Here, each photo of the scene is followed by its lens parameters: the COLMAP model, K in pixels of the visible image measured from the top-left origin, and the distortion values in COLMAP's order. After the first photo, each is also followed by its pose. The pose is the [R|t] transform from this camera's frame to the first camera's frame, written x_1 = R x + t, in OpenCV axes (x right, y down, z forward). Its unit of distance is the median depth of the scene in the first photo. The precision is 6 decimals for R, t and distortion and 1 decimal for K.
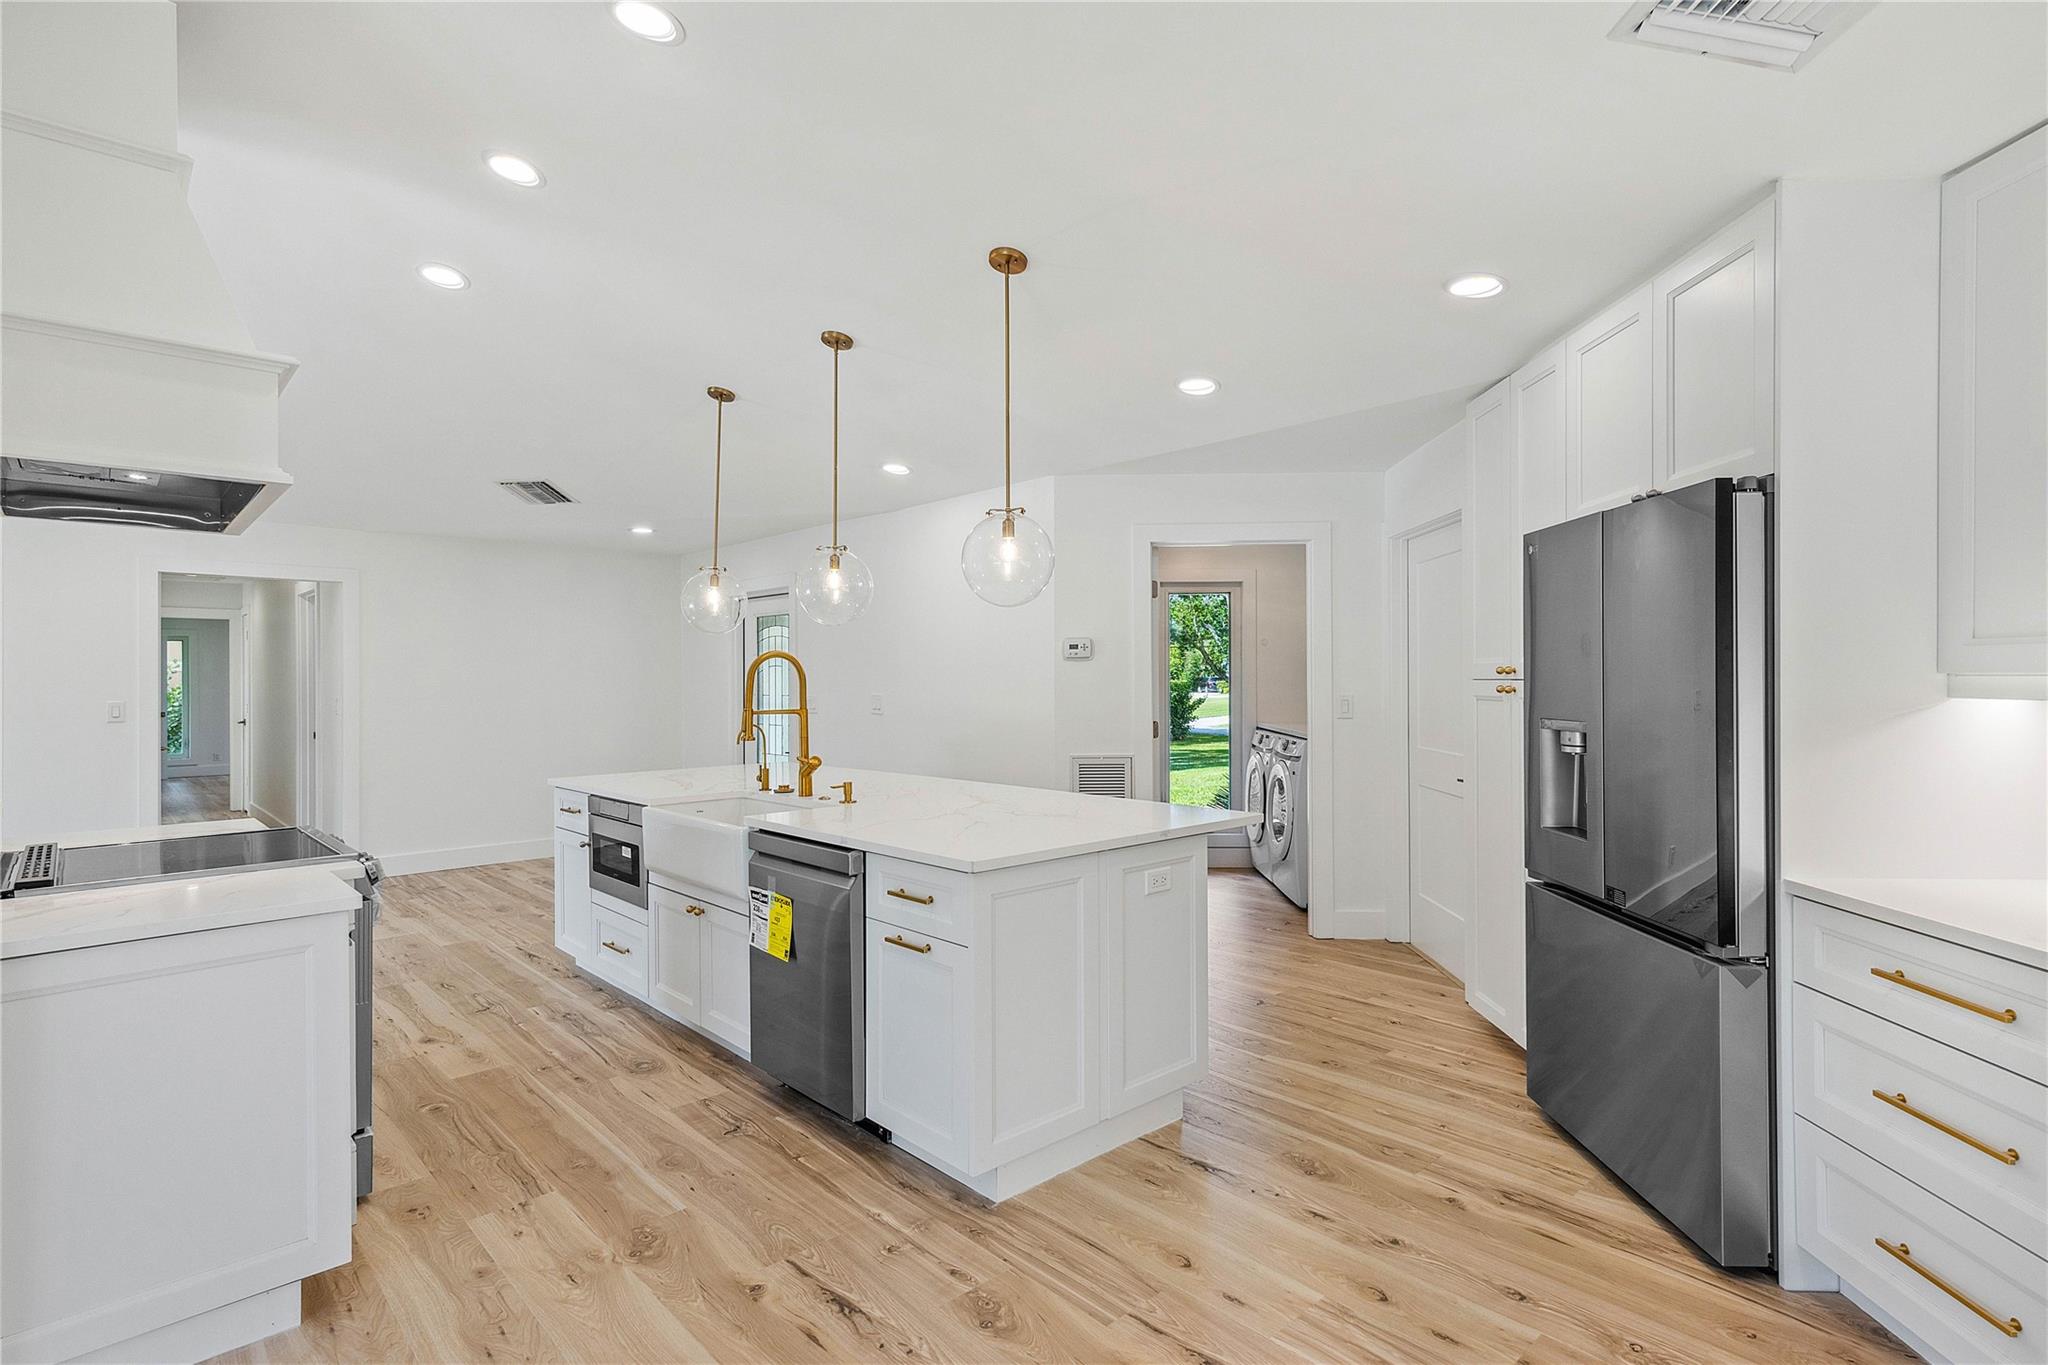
lens RADIAL K [[1002.2, 0, 1025.9], [0, 1002.2, 681.1], [0, 0, 1]] dist [0.005665, 0.002818]
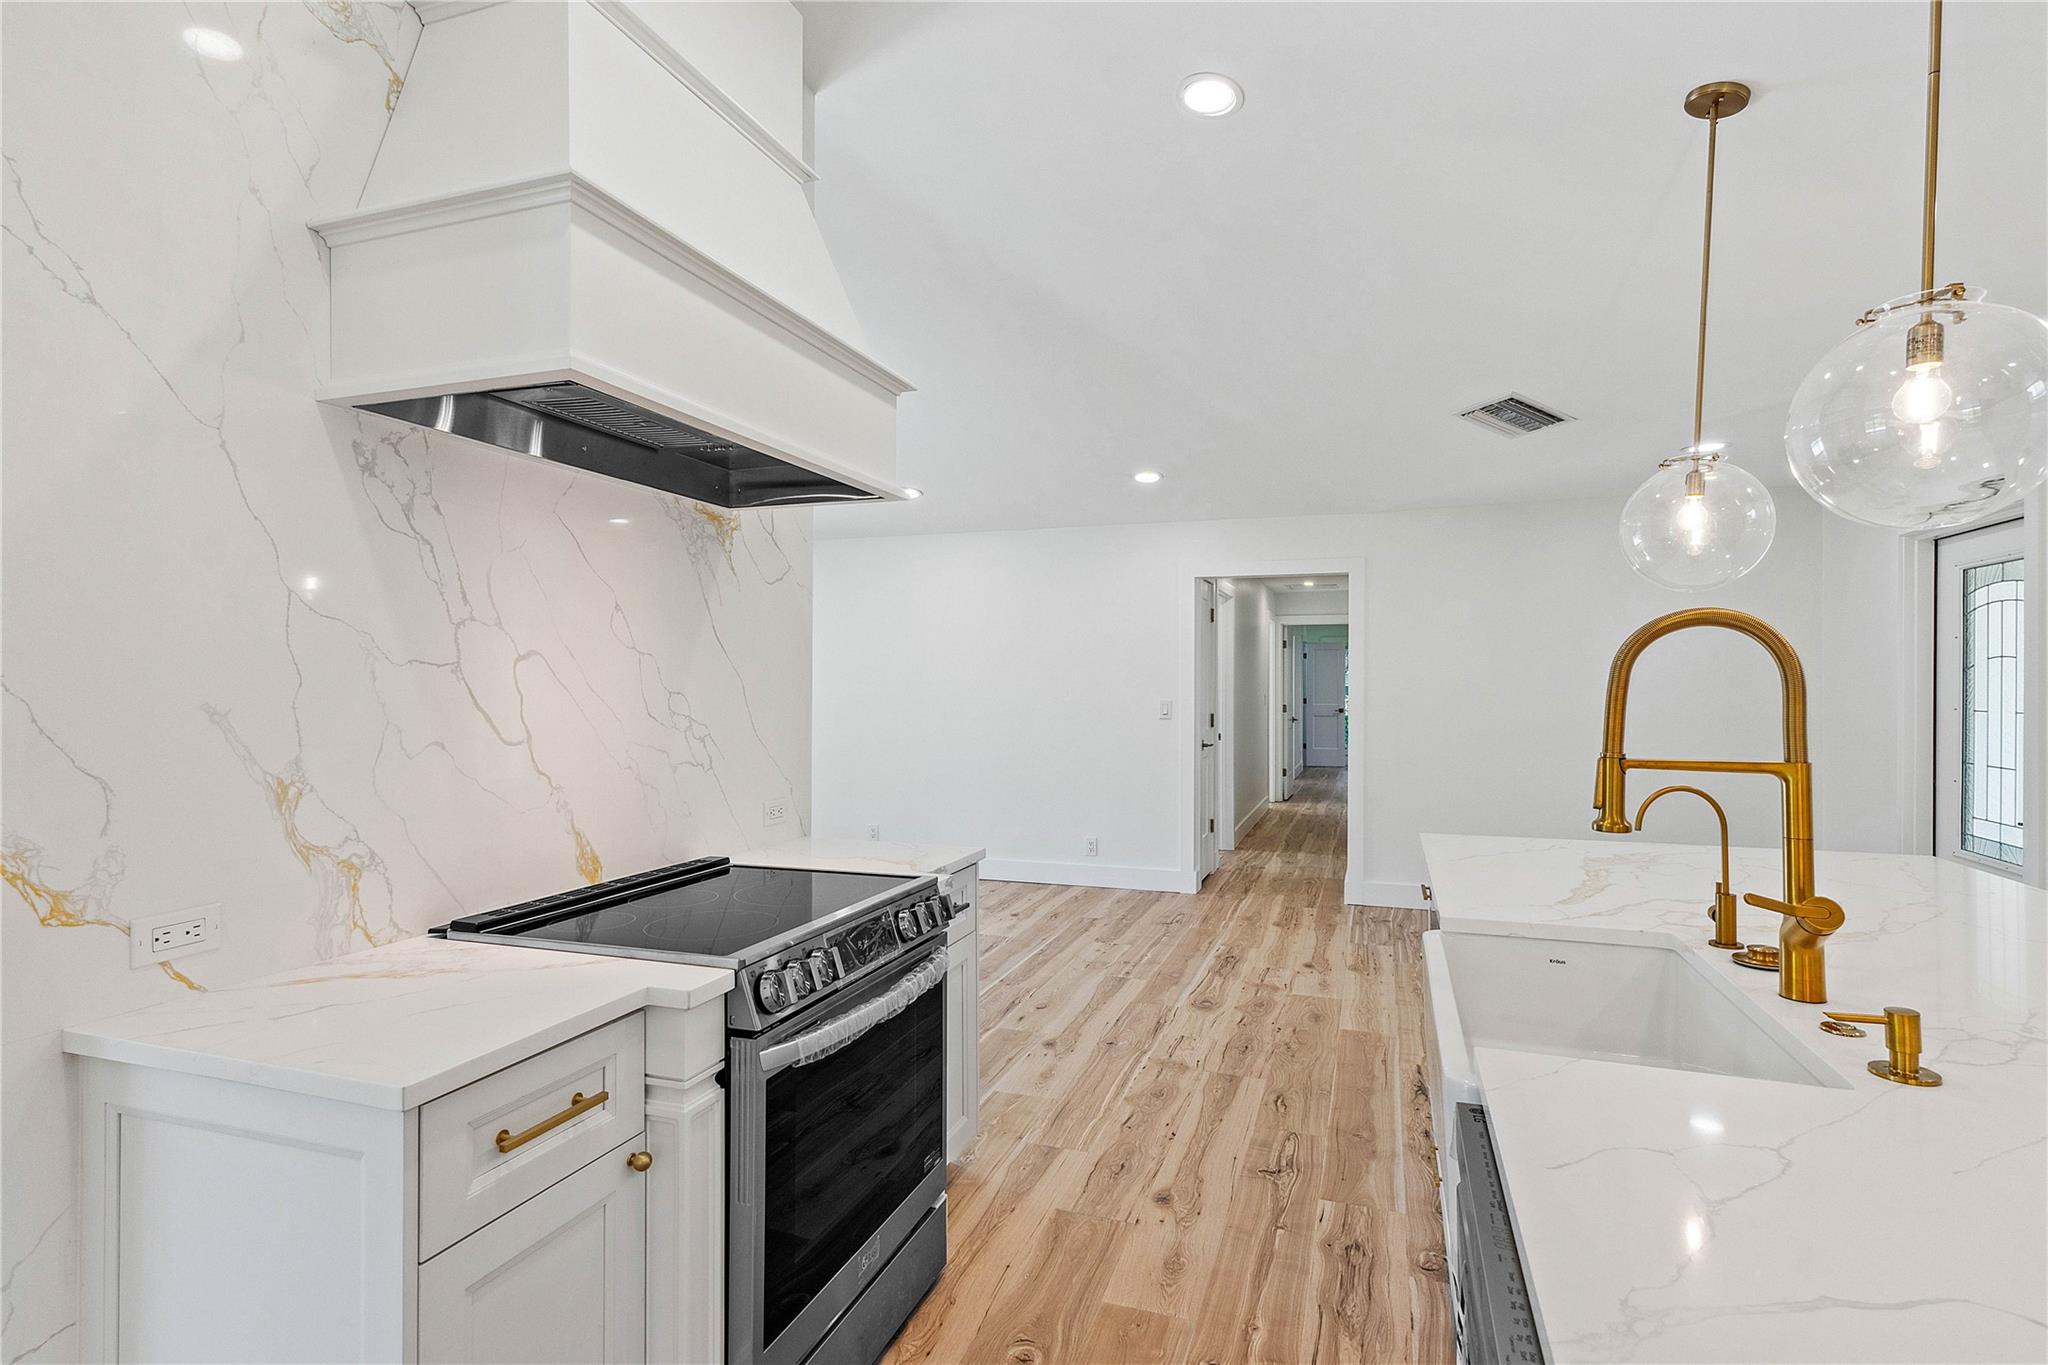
lens RADIAL K [[1002.2, 0, 1018.0], [0, 1002.2, 684.8], [0, 0, 1]] dist [0.005665, 0.002818]
pose [[0.456817, 0.006046, -0.889540, -0.026597], [-0.004508, 0.999980, 0.004482, -0.000772], [0.889549, 0.001962, 0.456835, 0.649421]]
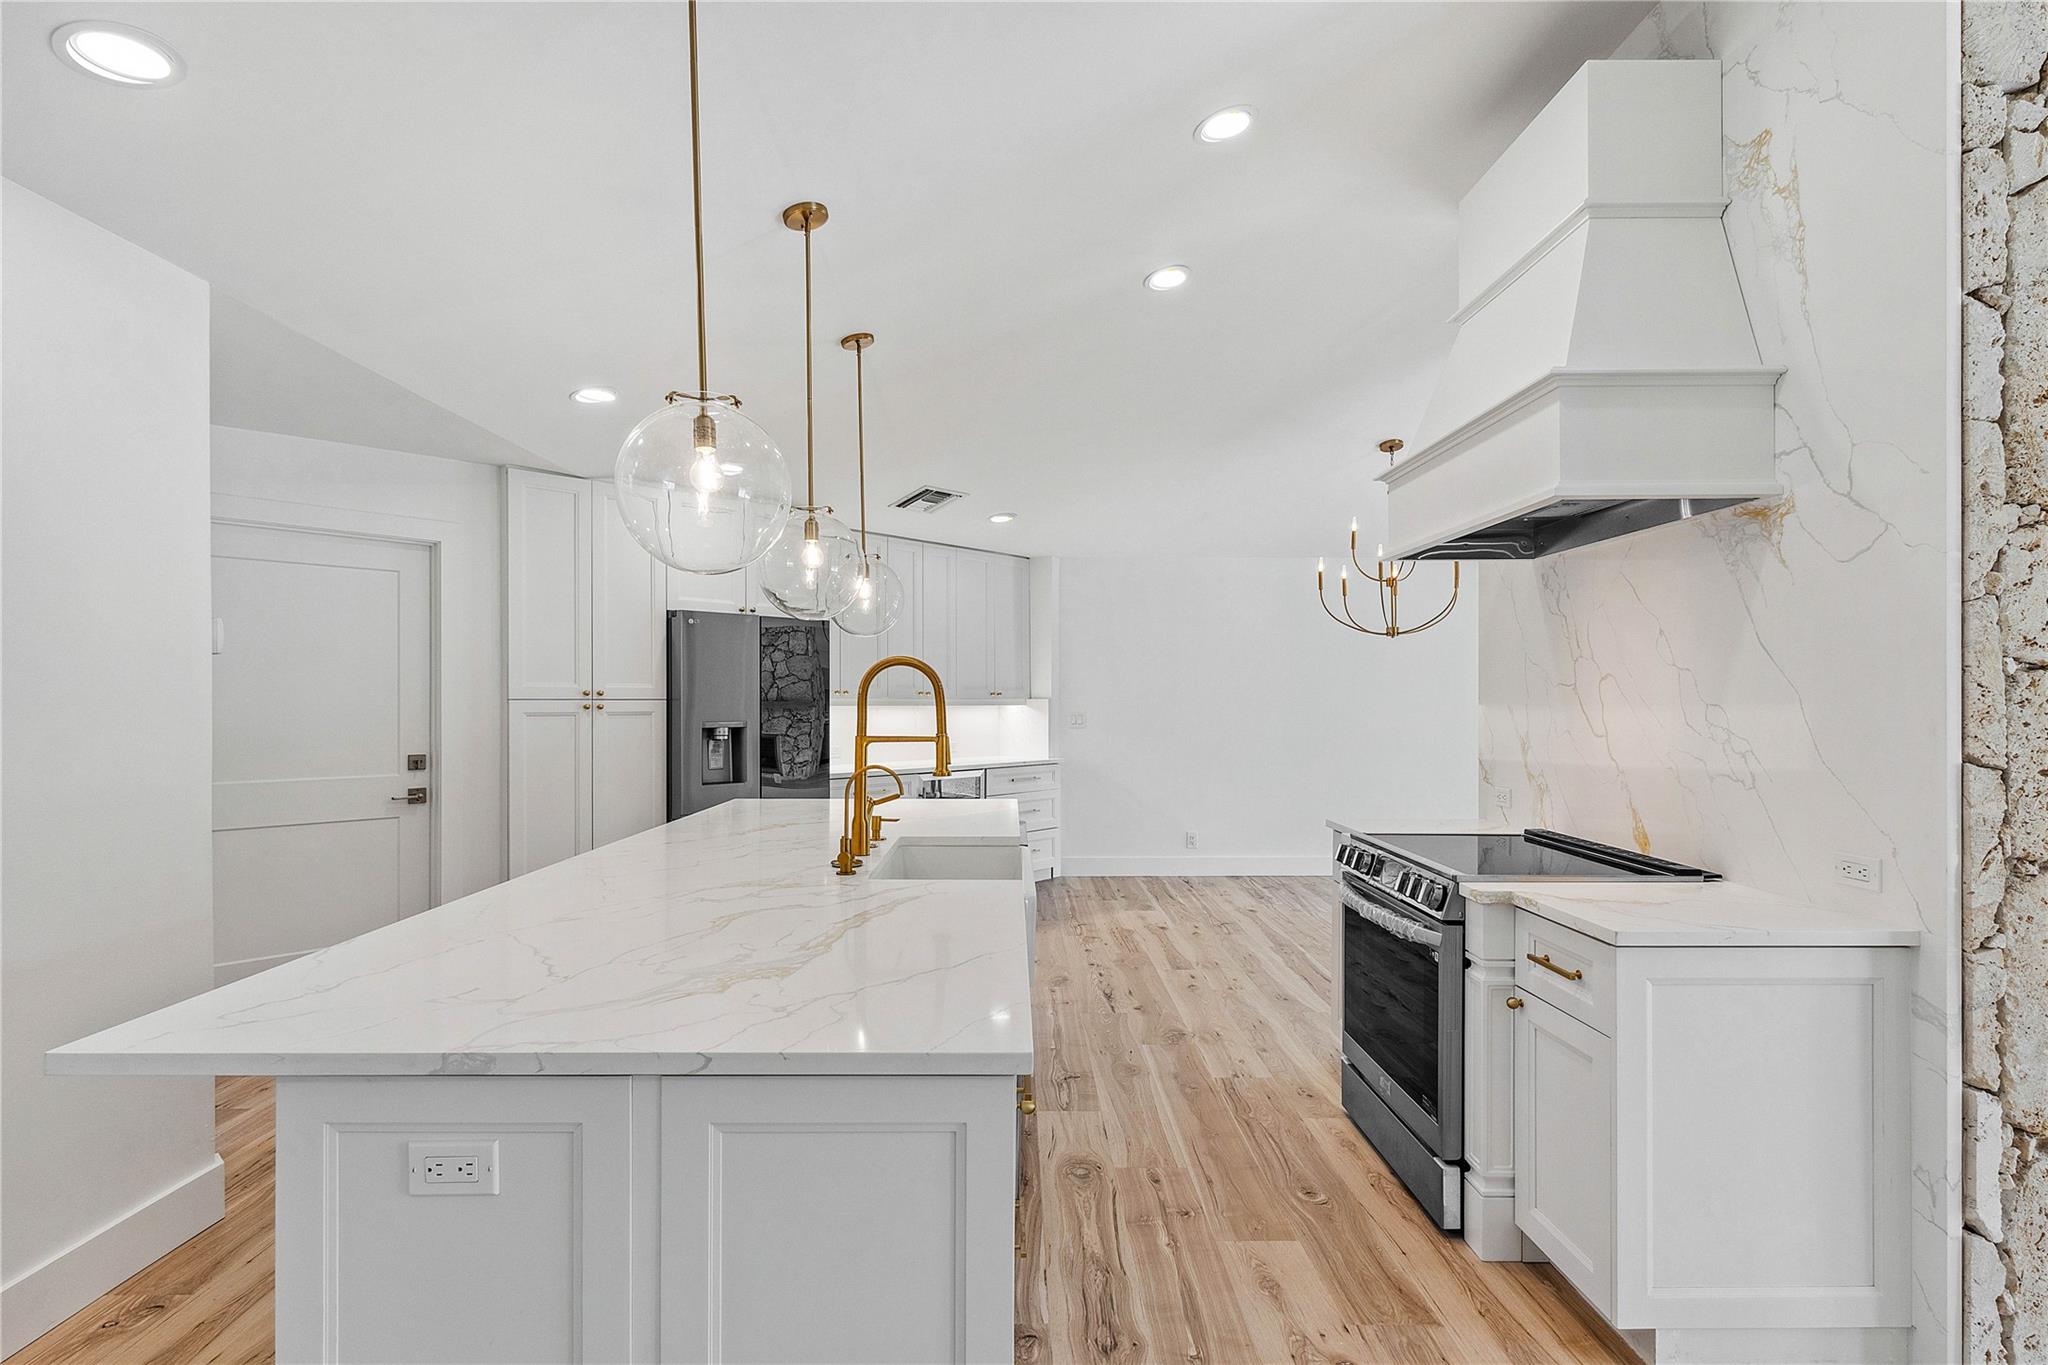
lens RADIAL K [[1002.2, 0, 1031.4], [0, 1002.2, 694.0], [0, 0, 1]] dist [0.005665, 0.002818]
pose [[-0.745225, 0.008349, 0.666761, -0.905320], [0.005564, 0.999965, -0.006303, 0.003084], [-0.666790, -0.000987, -0.745245, 1.652506]]
